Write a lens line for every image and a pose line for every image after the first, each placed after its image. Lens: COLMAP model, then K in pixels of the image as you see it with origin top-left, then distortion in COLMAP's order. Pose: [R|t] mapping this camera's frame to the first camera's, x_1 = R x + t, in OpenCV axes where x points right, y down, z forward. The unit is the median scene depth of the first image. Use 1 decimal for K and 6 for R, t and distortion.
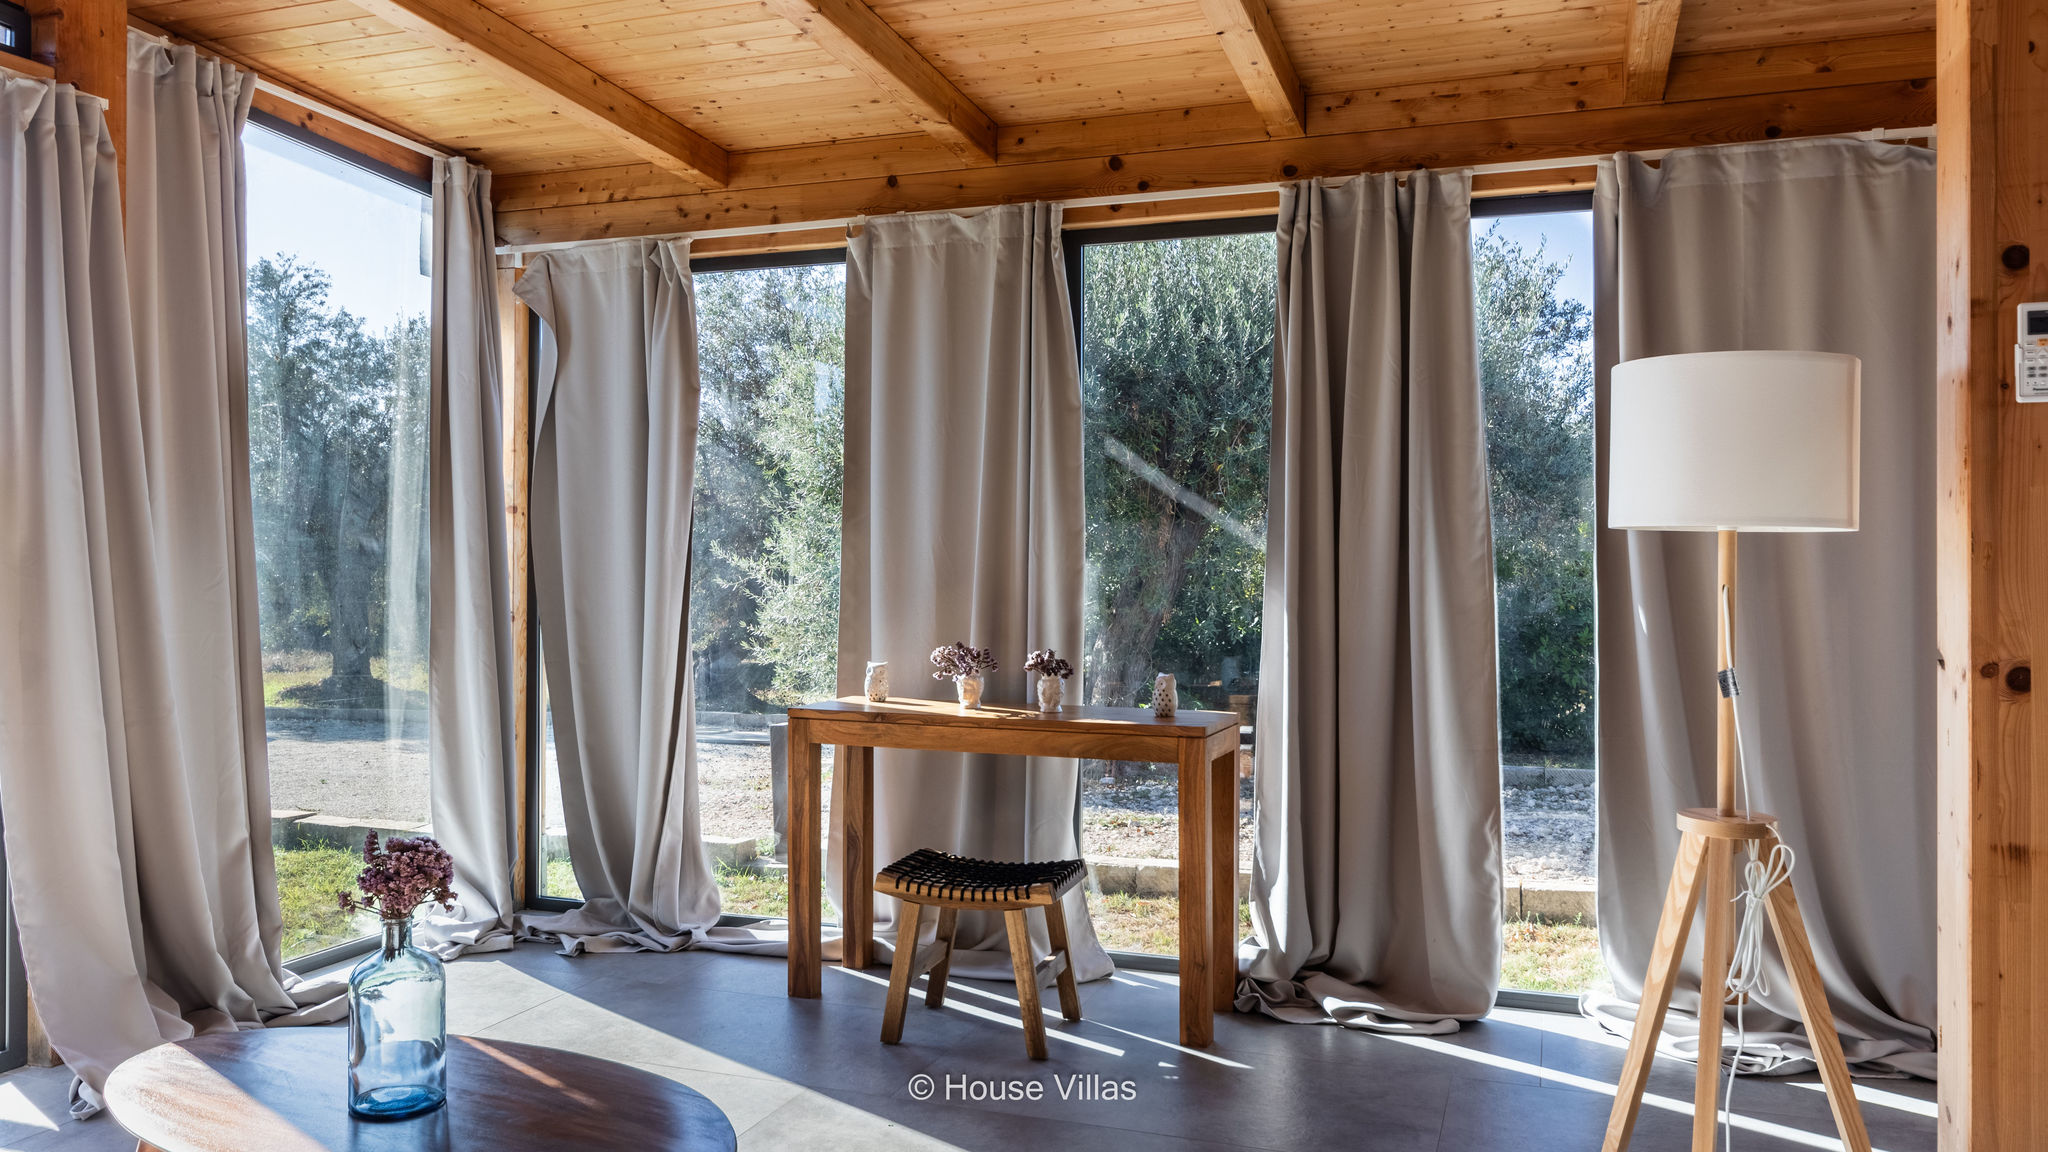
lens RADIAL K [[1610.2, 0, 1025.4], [0, 1610.2, 545.8], [0, 0, 1]] dist [-0.068030, 0.263616]
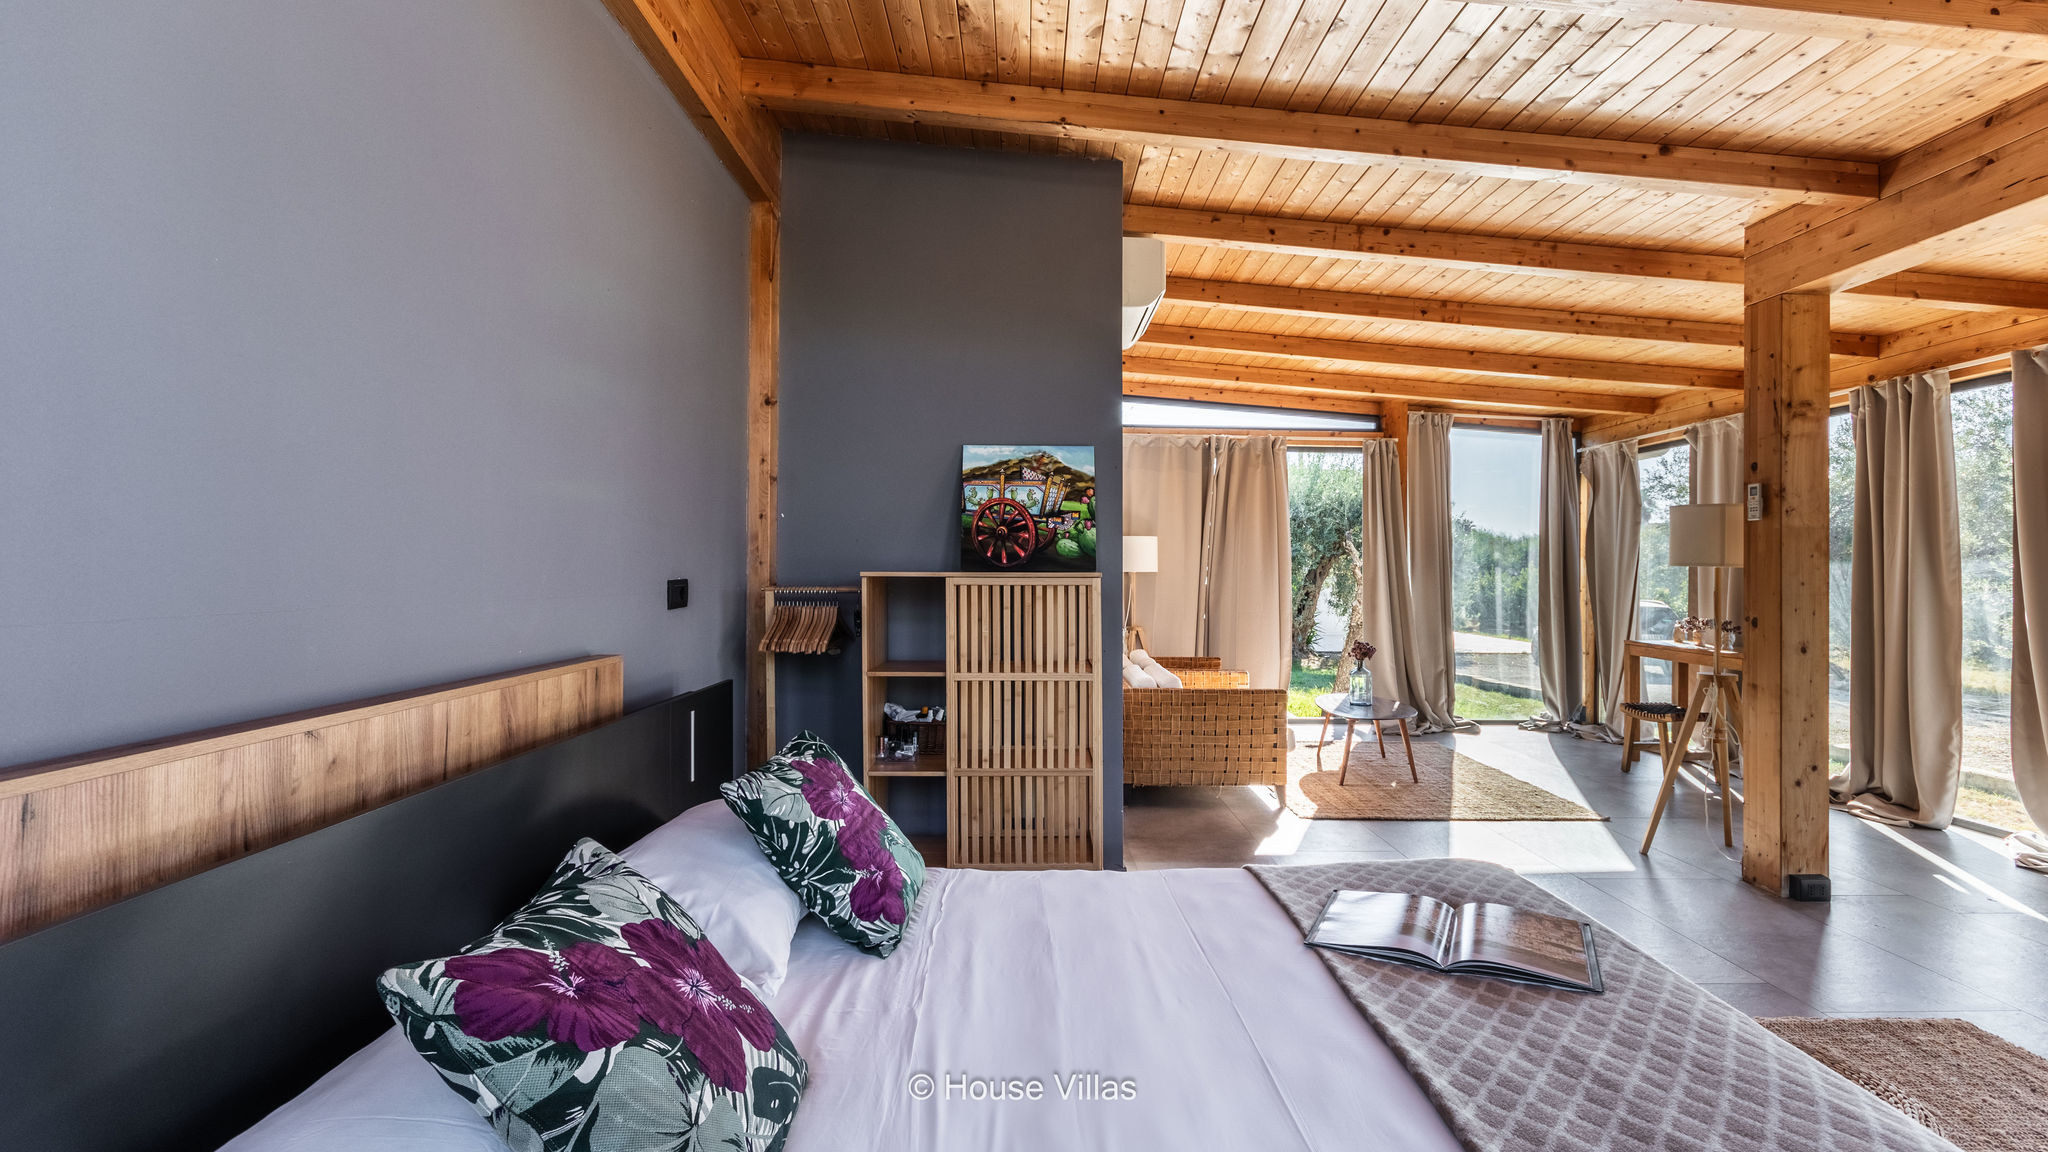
lens RADIAL K [[950.8, 0, 1008.4], [0, 950.8, 580.8], [0, 0, 1]] dist [0.002257, 0.001524]
pose [[0.330030, 0.012325, -0.943890, 0.833038], [-0.003174, 0.999924, 0.011947, -0.000902], [0.943965, -0.000948, 0.330044, -0.325687]]
